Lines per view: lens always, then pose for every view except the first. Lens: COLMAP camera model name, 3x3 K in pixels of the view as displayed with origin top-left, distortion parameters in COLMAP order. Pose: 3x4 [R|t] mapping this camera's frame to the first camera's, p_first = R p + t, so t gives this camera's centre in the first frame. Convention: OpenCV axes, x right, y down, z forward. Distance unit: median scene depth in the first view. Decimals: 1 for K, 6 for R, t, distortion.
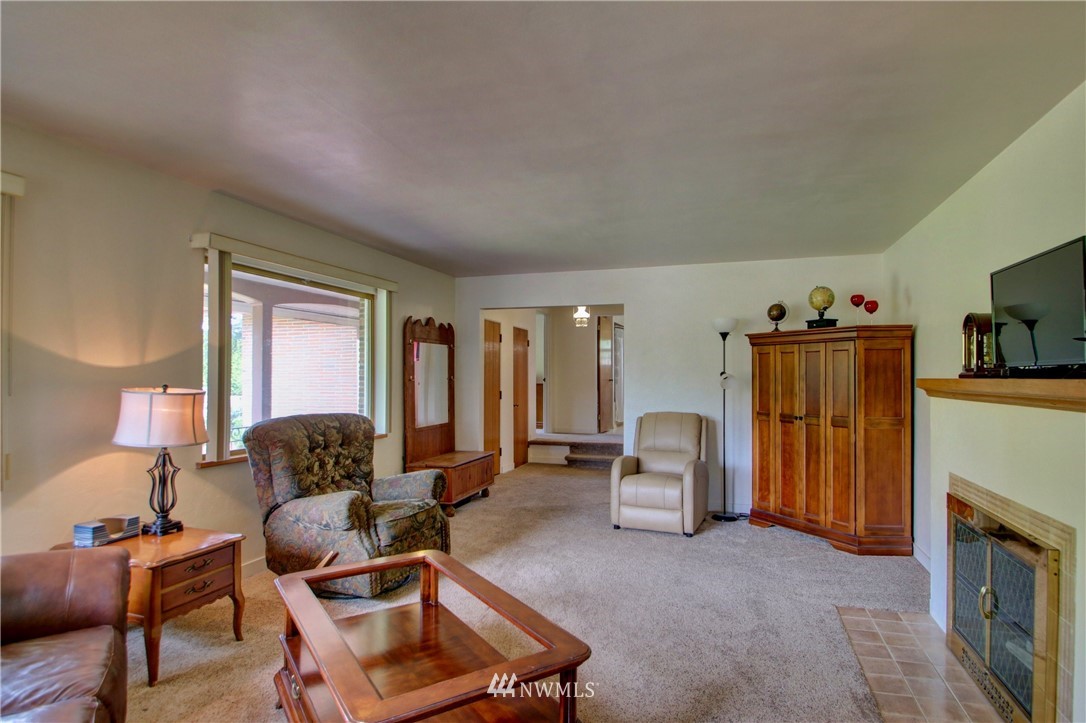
lens RADIAL K [[583.4, 0, 541.8], [0, 583.4, 366.6], [0, 0, 1]] dist [-0.011861, -0.004545]
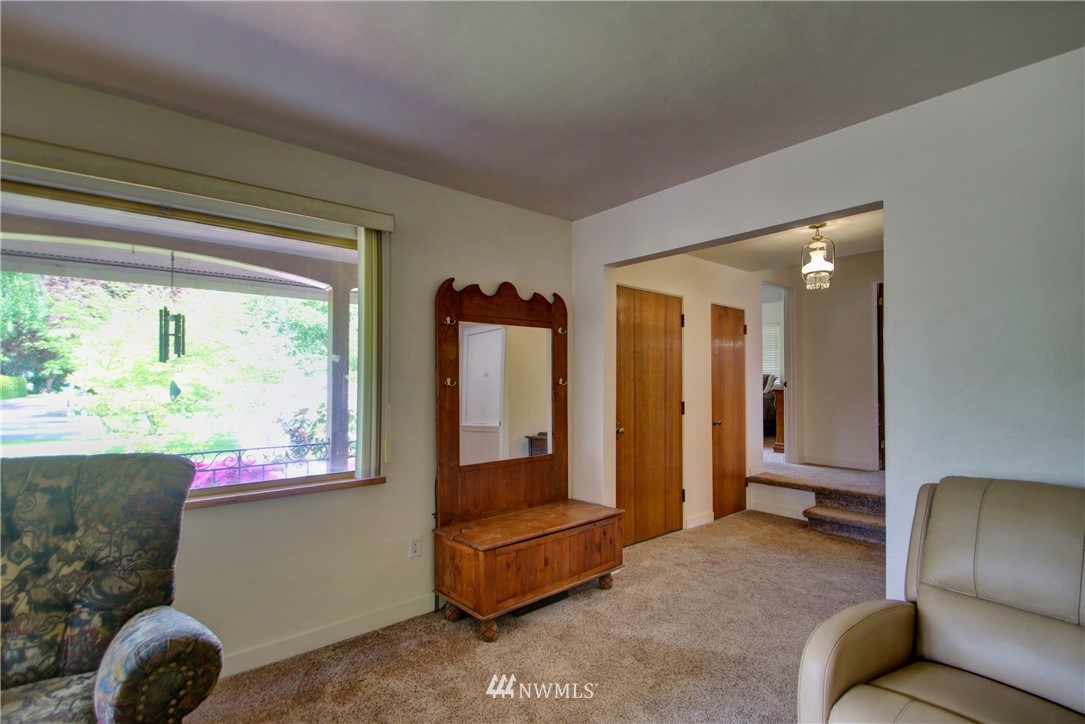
lens RADIAL K [[513.9, 0, 544.8], [0, 513.9, 371.5], [0, 0, 1]] dist [0.010289, -0.009844]
pose [[0.856871, -0.012406, -0.515382, 0.102468], [0.011708, 0.999921, -0.004603, 0.009930], [0.515398, -0.002090, 0.856948, 0.469976]]
